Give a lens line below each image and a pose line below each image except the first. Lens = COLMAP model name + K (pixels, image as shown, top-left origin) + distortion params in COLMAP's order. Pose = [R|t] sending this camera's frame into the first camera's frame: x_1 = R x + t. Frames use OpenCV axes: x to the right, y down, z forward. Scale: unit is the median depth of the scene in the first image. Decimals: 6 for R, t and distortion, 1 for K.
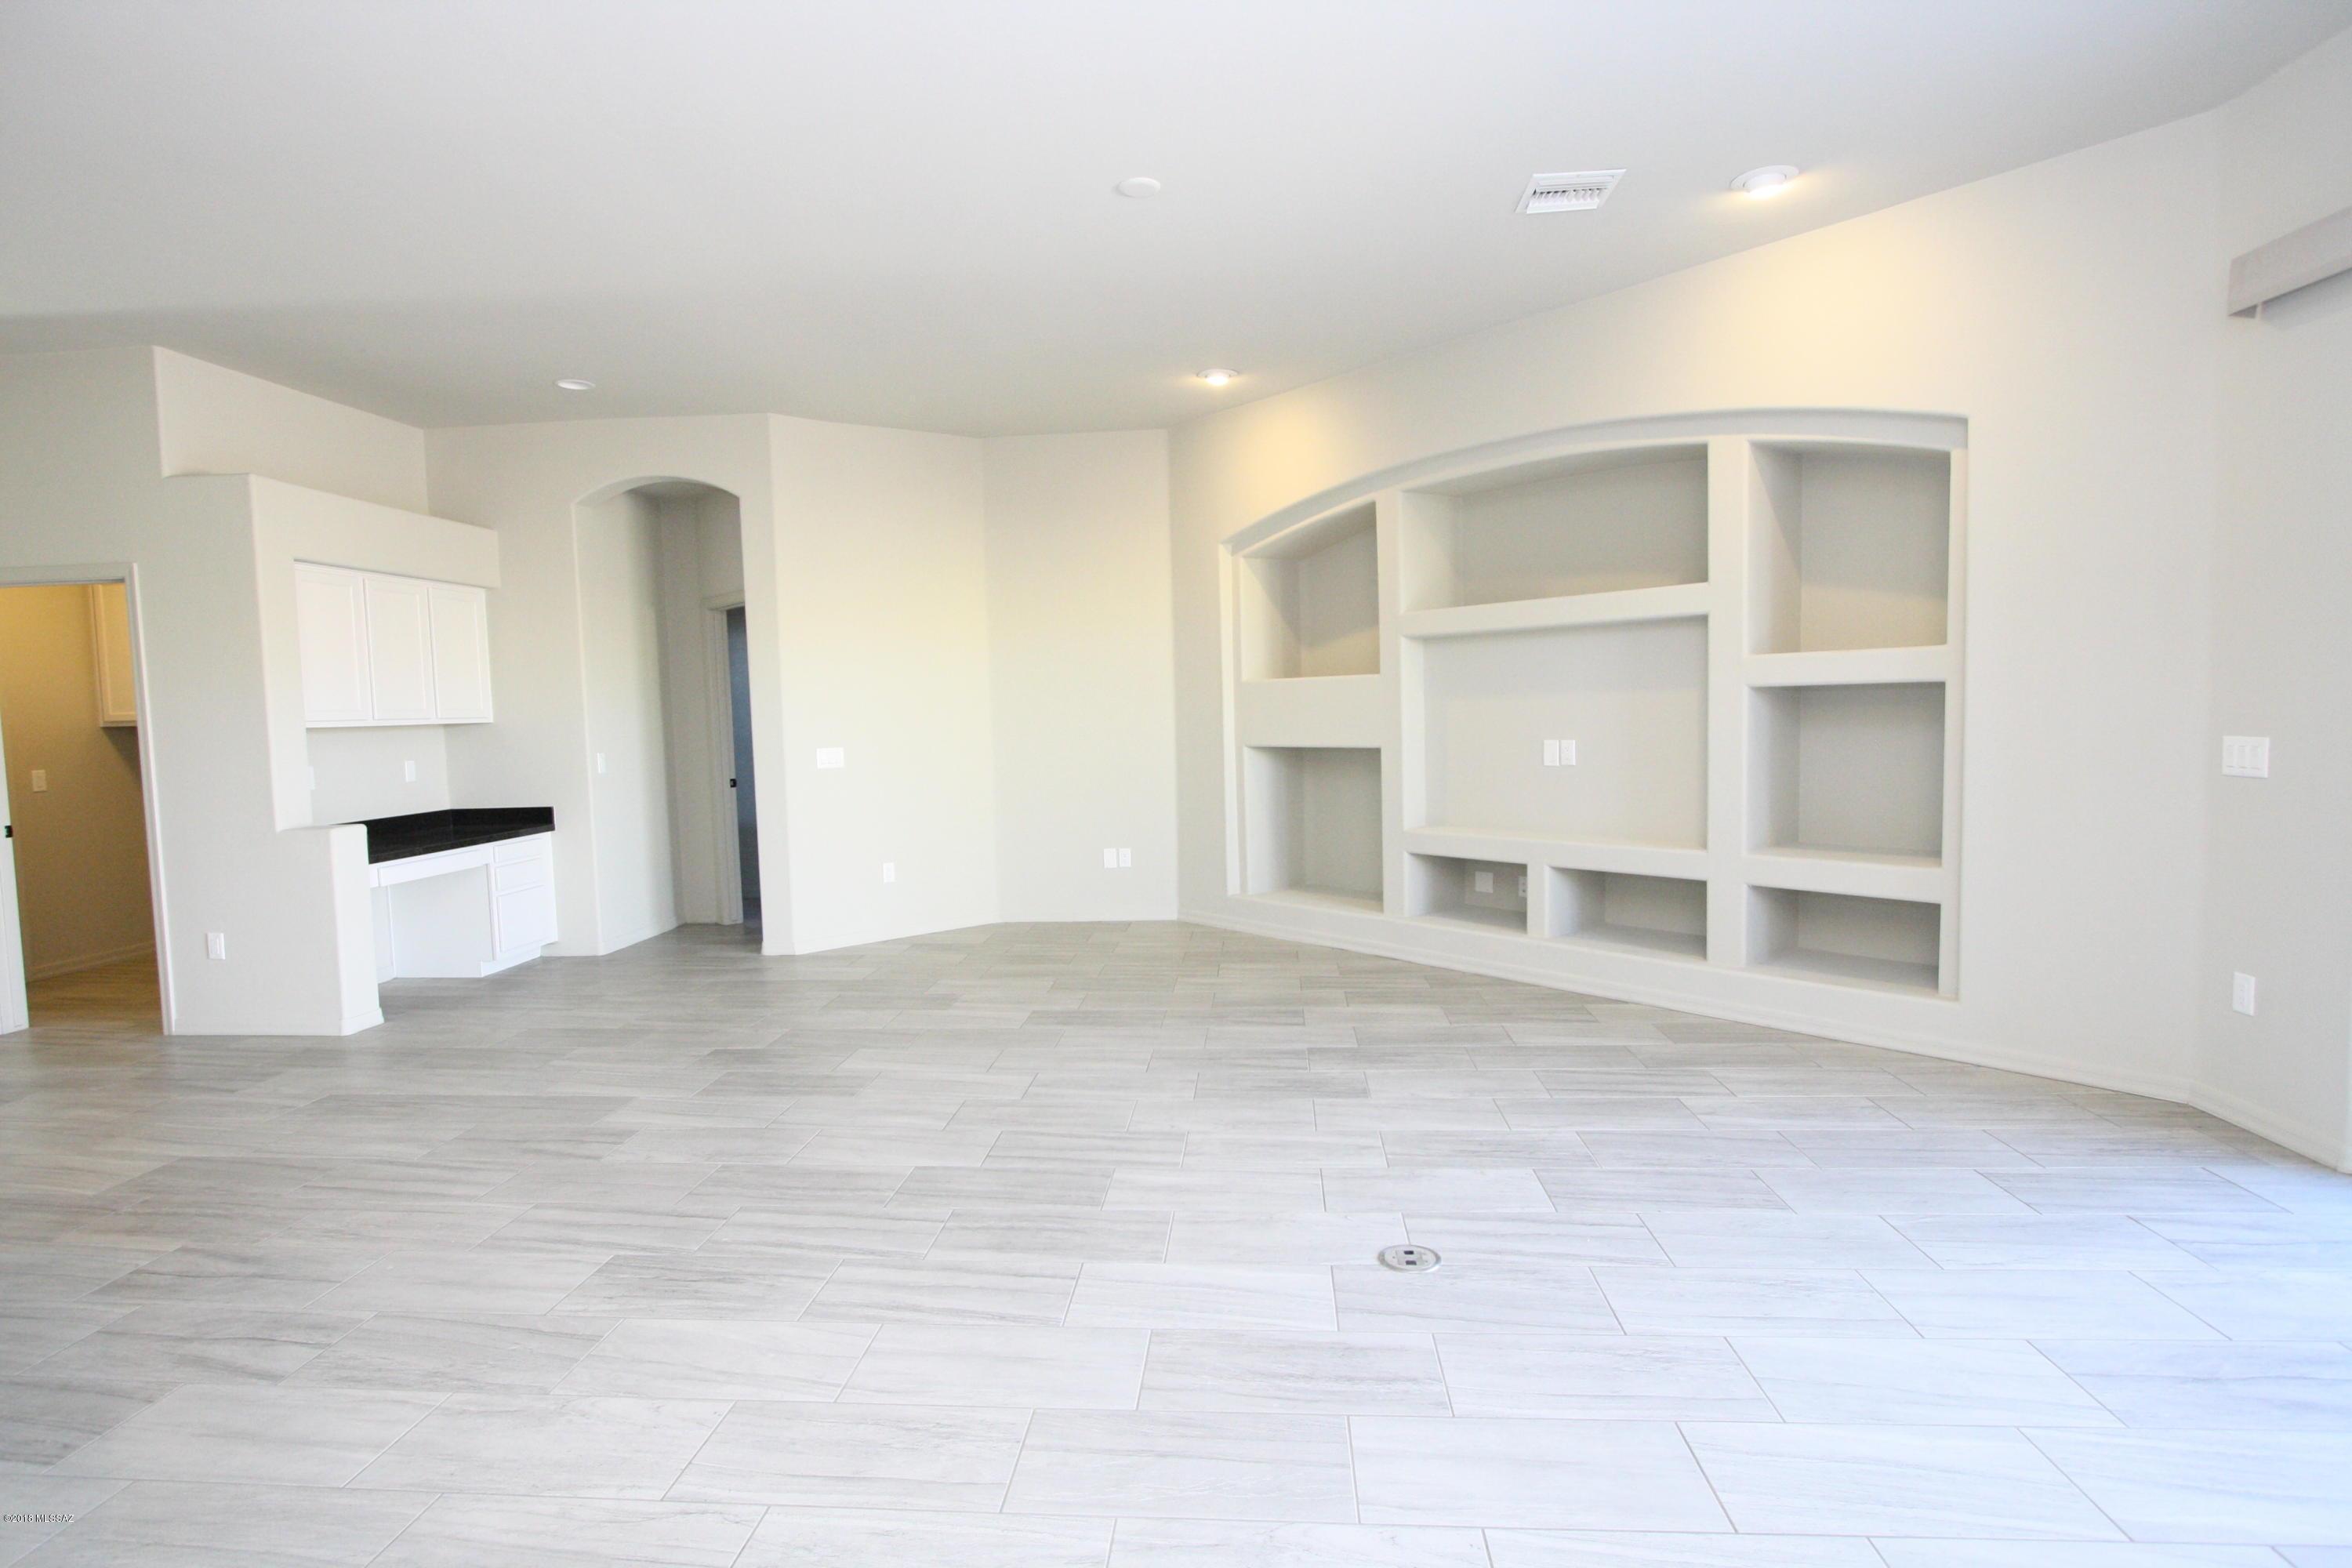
lens RADIAL K [[1192.2, 0, 1168.0], [0, 1192.2, 791.5], [0, 0, 1]] dist [-0.017562, 0.002367]
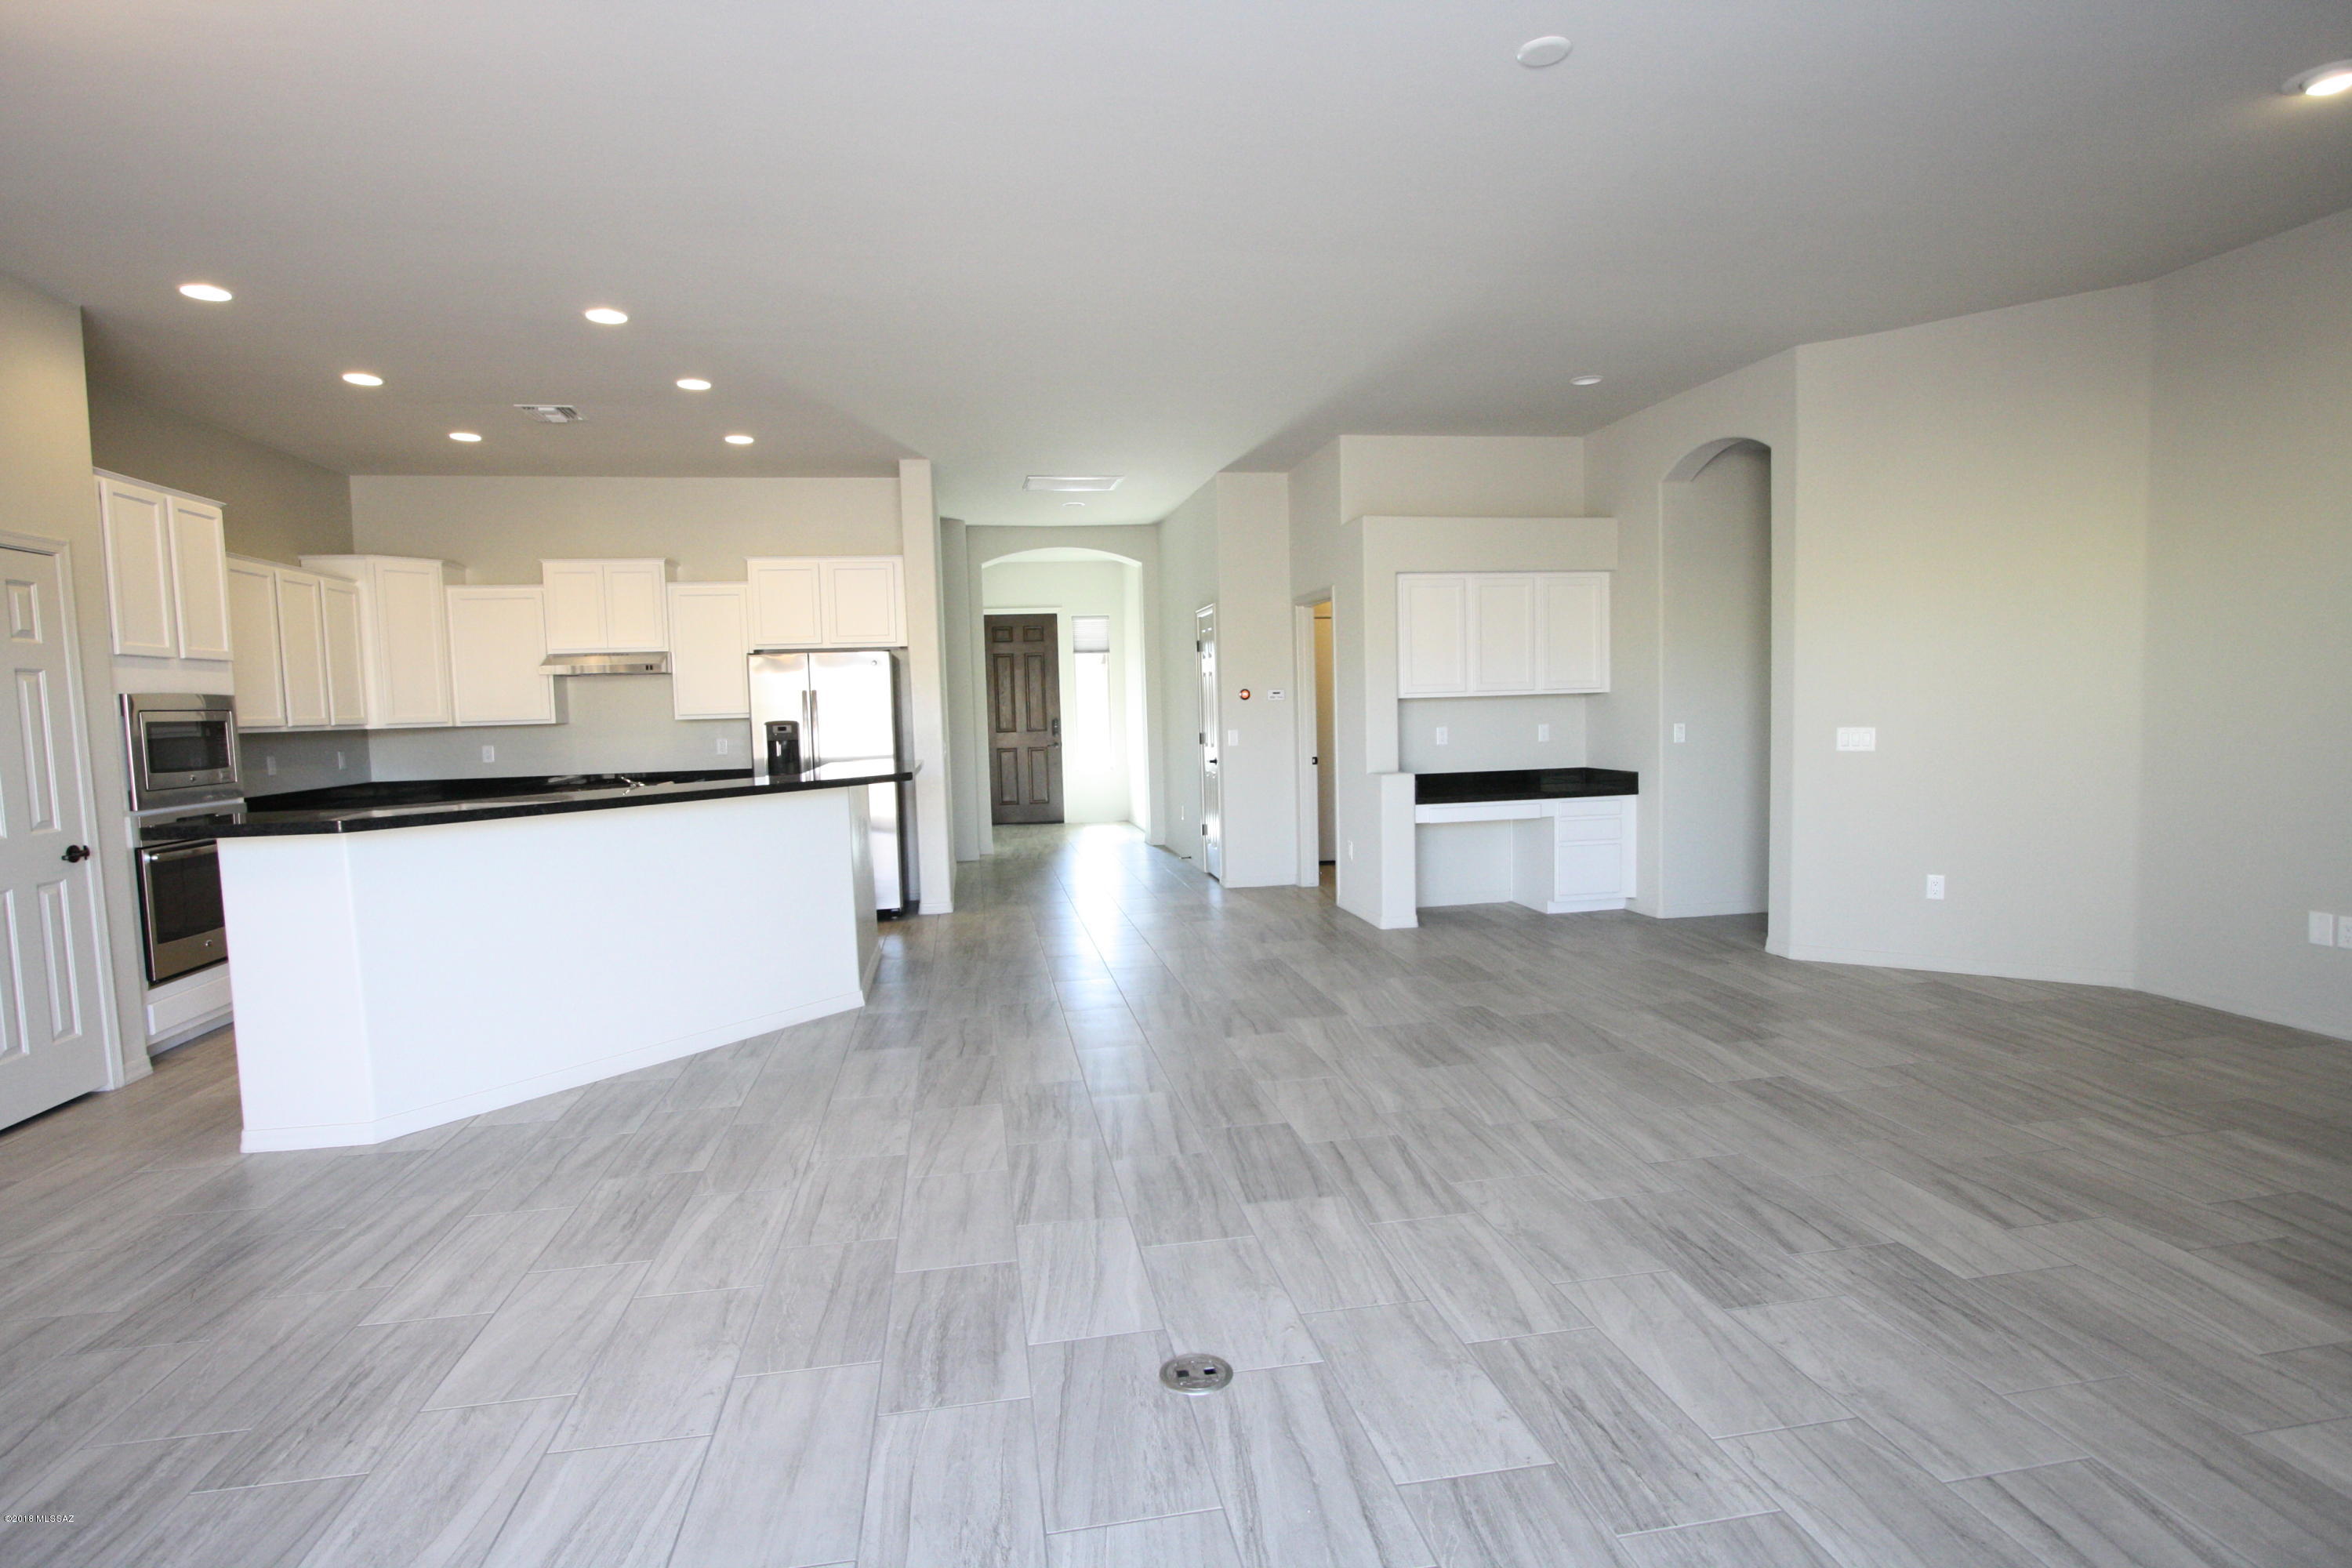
lens RADIAL K [[1192.2, 0, 1163.5], [0, 1192.2, 797.0], [0, 0, 1]] dist [-0.017562, 0.002367]
pose [[0.246469, 0.095370, -0.964447, 0.555539], [-0.048102, 0.995124, 0.086111, -0.049423], [0.967956, 0.025168, 0.249854, 0.432967]]
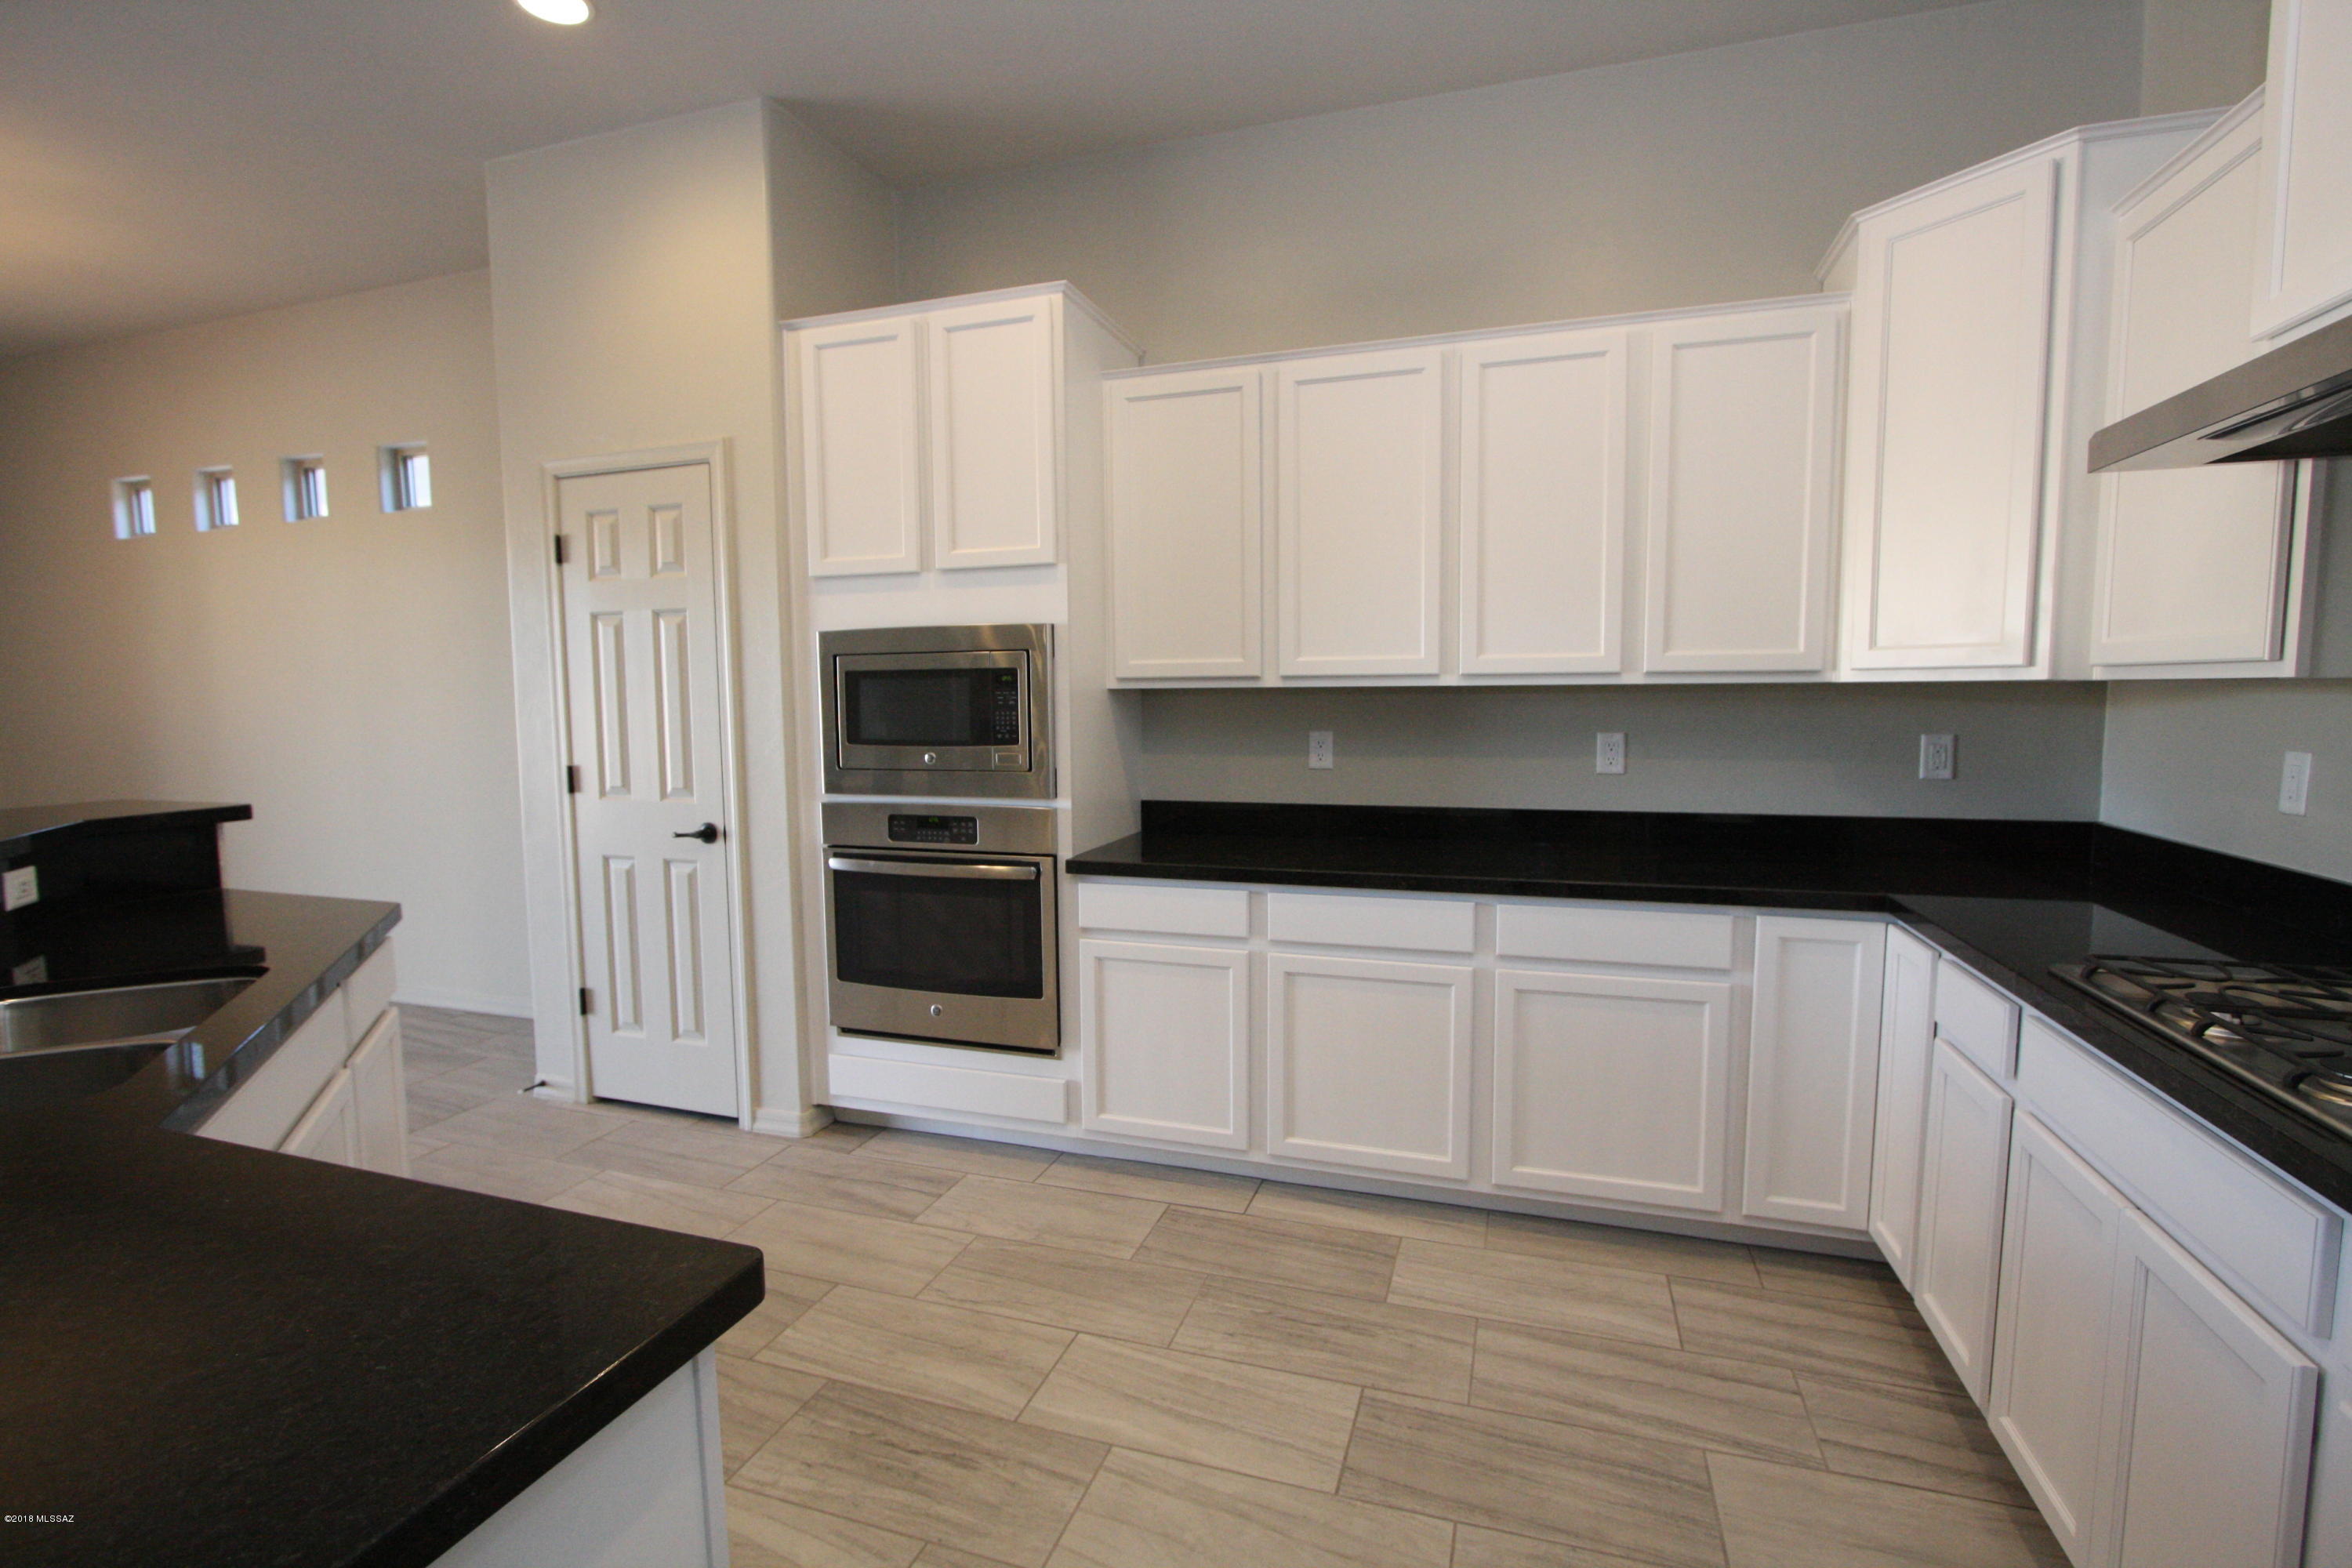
lens RADIAL K [[1091.7, 0, 1168.2], [0, 1091.7, 794.7], [0, 0, 1]] dist [-0.017455, 0.000791]
pose [[-0.969494, 0.012597, 0.244791, -0.921150], [0.052423, 0.986227, 0.156869, -0.005361], [-0.239444, 0.164917, -0.956802, 0.432109]]
